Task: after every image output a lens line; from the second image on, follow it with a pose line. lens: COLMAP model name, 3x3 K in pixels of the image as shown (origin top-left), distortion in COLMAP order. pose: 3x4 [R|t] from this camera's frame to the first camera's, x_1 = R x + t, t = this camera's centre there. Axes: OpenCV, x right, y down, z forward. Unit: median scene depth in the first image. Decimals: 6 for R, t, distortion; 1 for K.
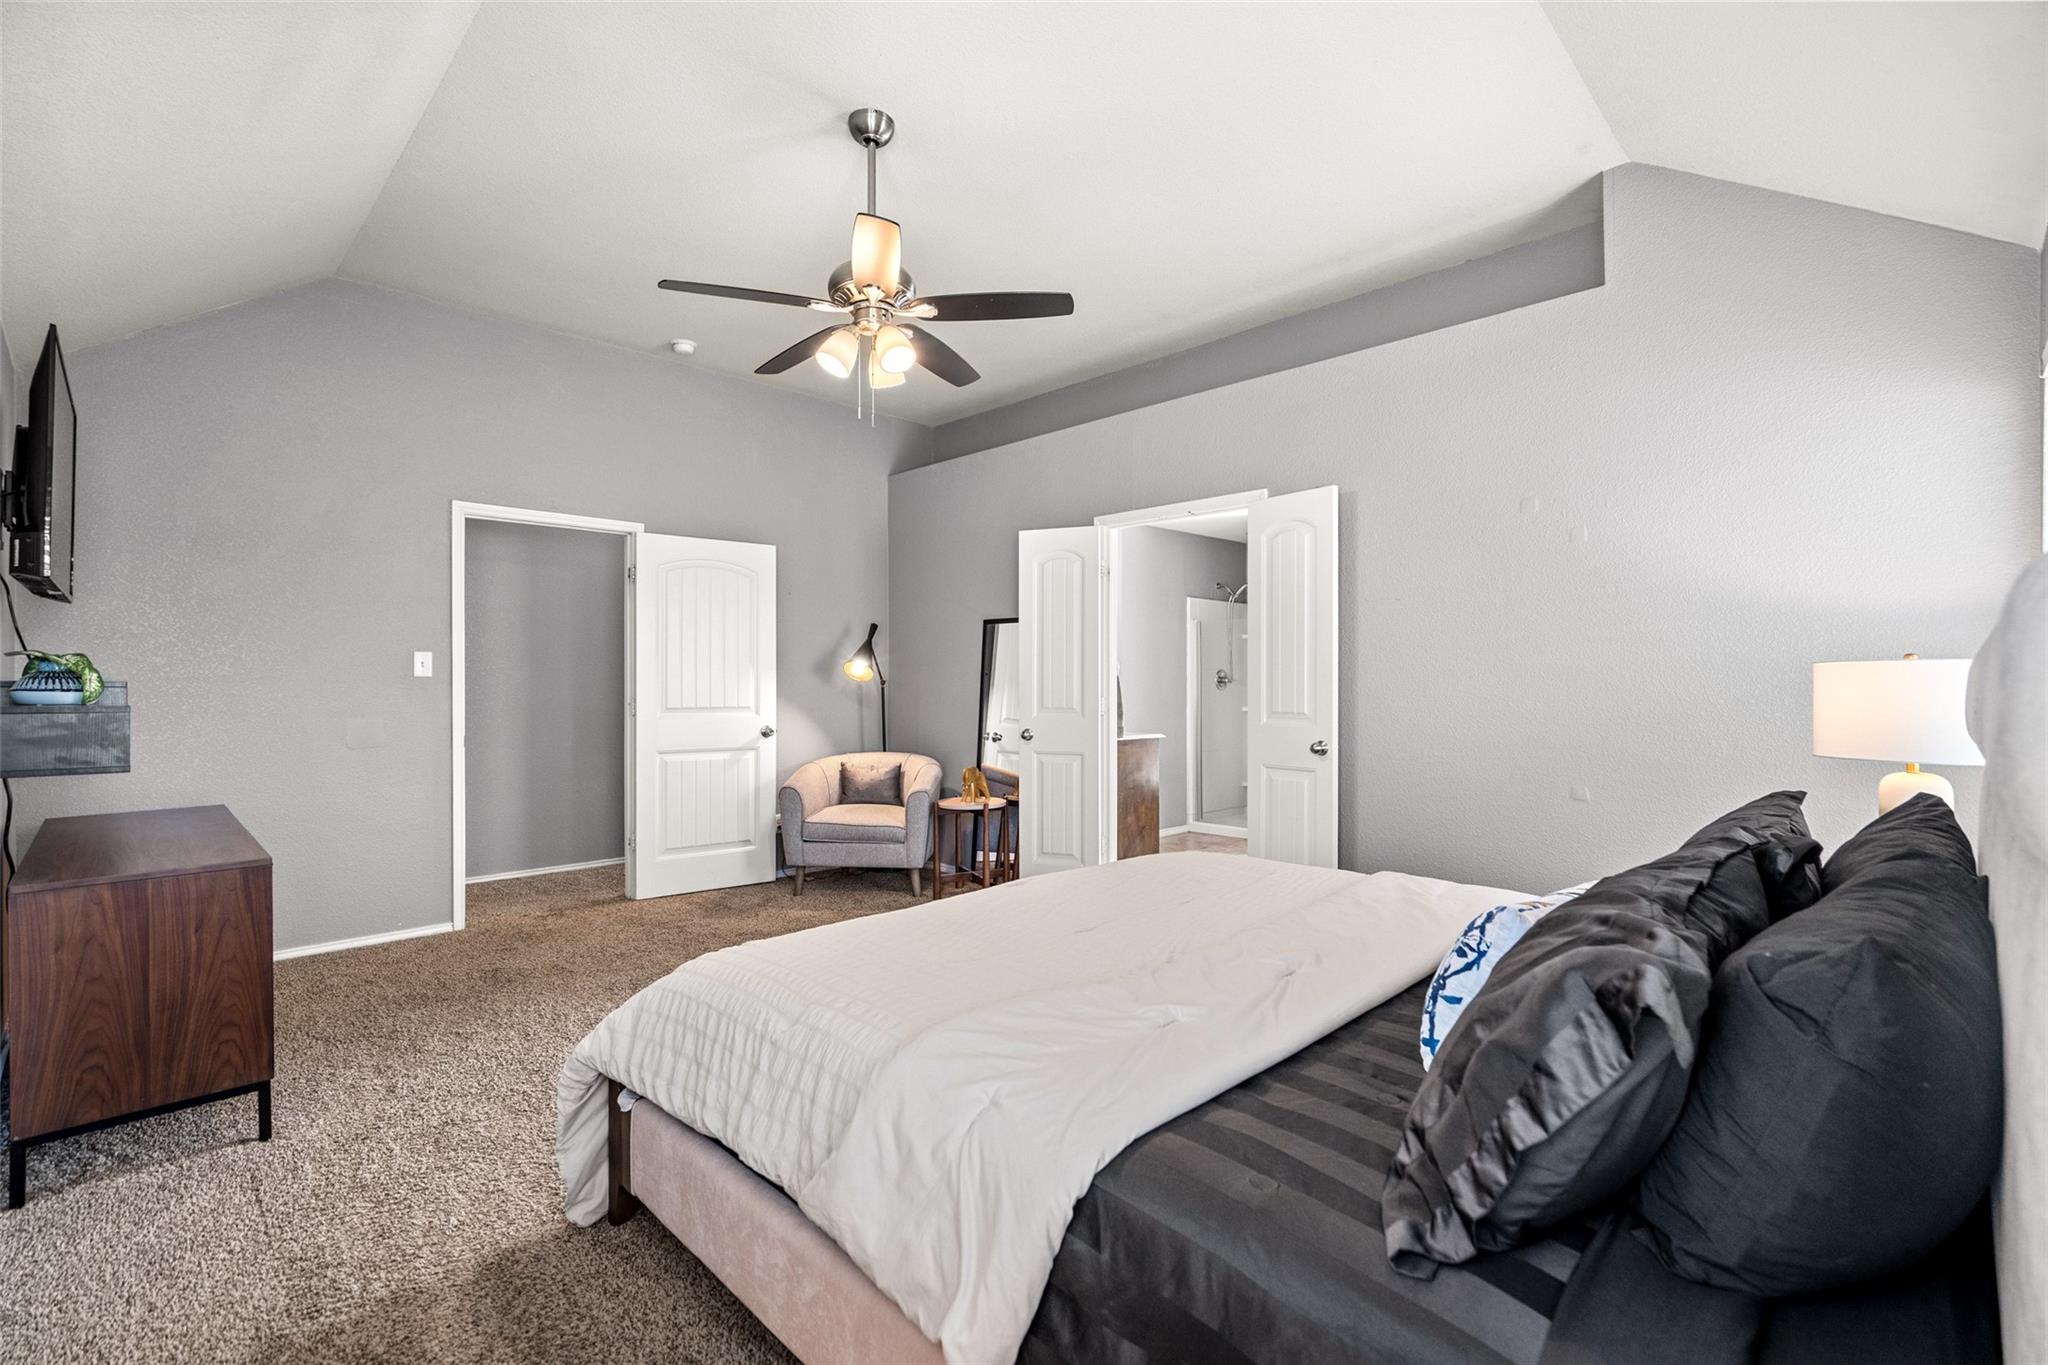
lens RADIAL K [[925.9, 0, 1023.3], [0, 925.9, 684.0], [0, 0, 1]] dist [0.000351, 0.000572]
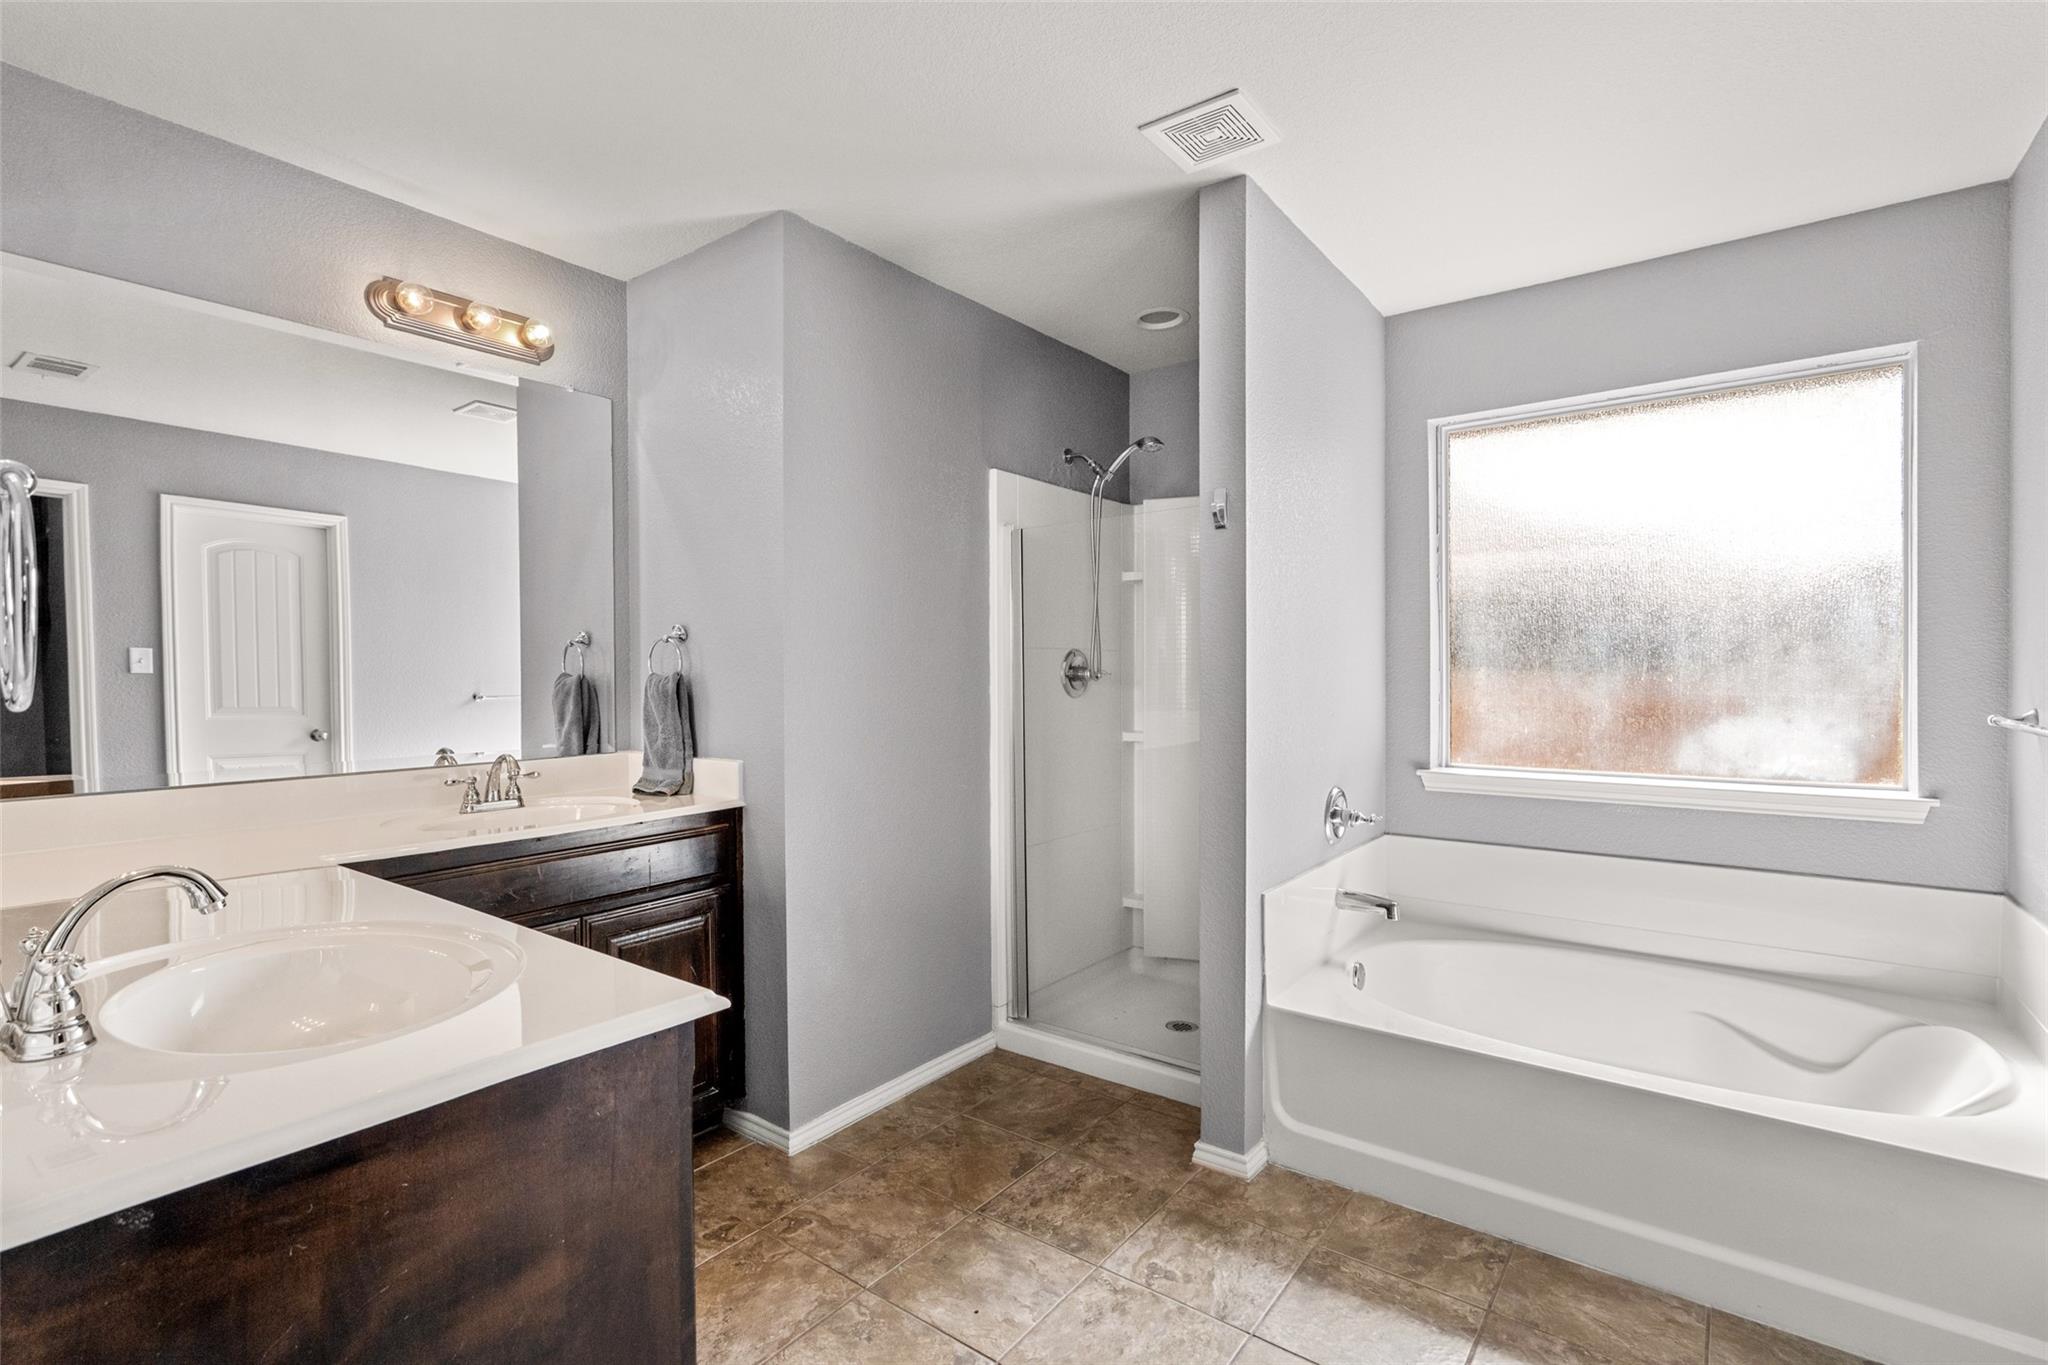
lens RADIAL K [[925.9, 0, 1024.8], [0, 925.9, 687.8], [0, 0, 1]] dist [0.000351, 0.000572]
pose [[0.991074, -0.007855, 0.133084, 0.134752], [0.006588, 0.999929, 0.009956, -0.002235], [-0.133153, -0.008991, 0.991055, 0.582860]]
